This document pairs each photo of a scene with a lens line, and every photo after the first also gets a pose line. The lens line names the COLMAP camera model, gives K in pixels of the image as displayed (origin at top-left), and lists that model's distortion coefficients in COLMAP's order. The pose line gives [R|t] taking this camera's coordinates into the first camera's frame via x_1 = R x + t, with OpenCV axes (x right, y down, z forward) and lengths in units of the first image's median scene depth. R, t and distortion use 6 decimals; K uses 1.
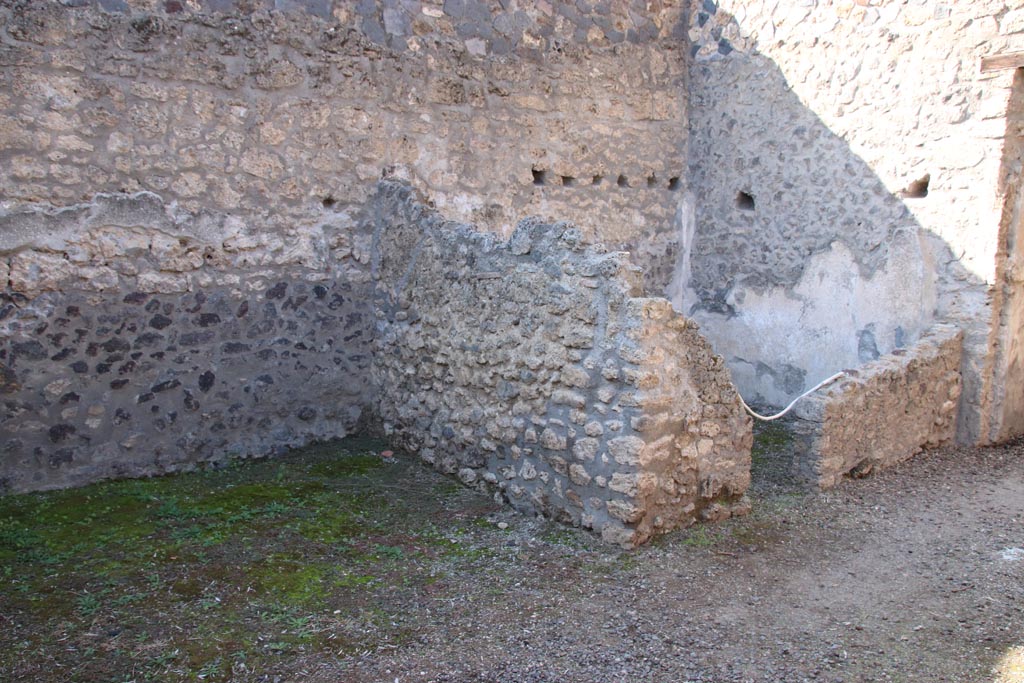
lens RADIAL K [[847.9, 0, 509.1], [0, 847.9, 338.3], [0, 0, 1]] dist [-0.147678, 0.149913]
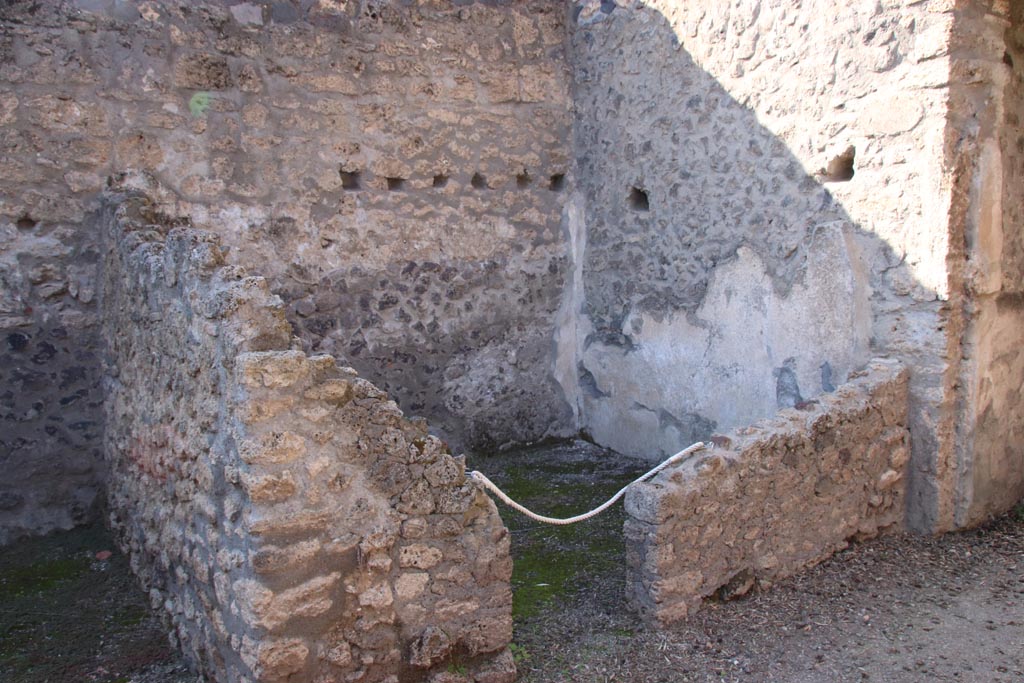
lens RADIAL K [[847.9, 0, 509.1], [0, 847.9, 338.3], [0, 0, 1]] dist [-0.147678, 0.149913]
pose [[0.997901, -0.030149, -0.057305, 0.230345], [0.028713, 0.999257, -0.025723, -0.023260], [0.058038, 0.024024, 0.998025, 0.255648]]
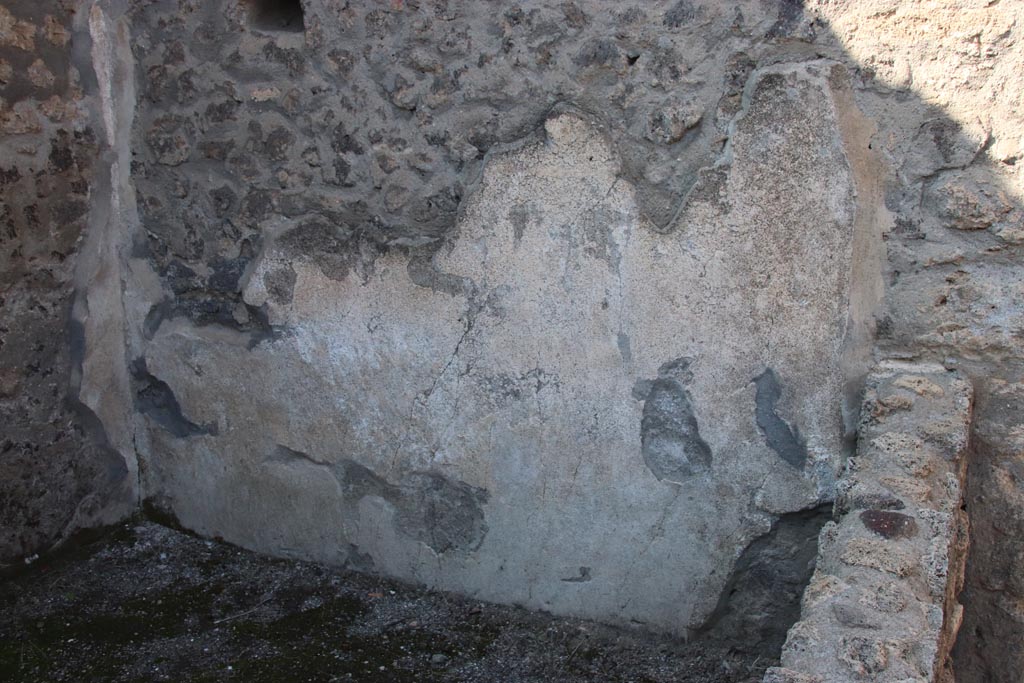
lens RADIAL K [[1018.1, 0, 512.0], [0, 1018.1, 341.5], [0, 0, 1]] dist [-0.087276, 0.301262]
pose [[0.881308, -0.102582, 0.461273, 0.184134], [0.063235, 0.992975, 0.100009, -0.070008], [-0.468292, -0.058970, 0.881604, 0.656916]]
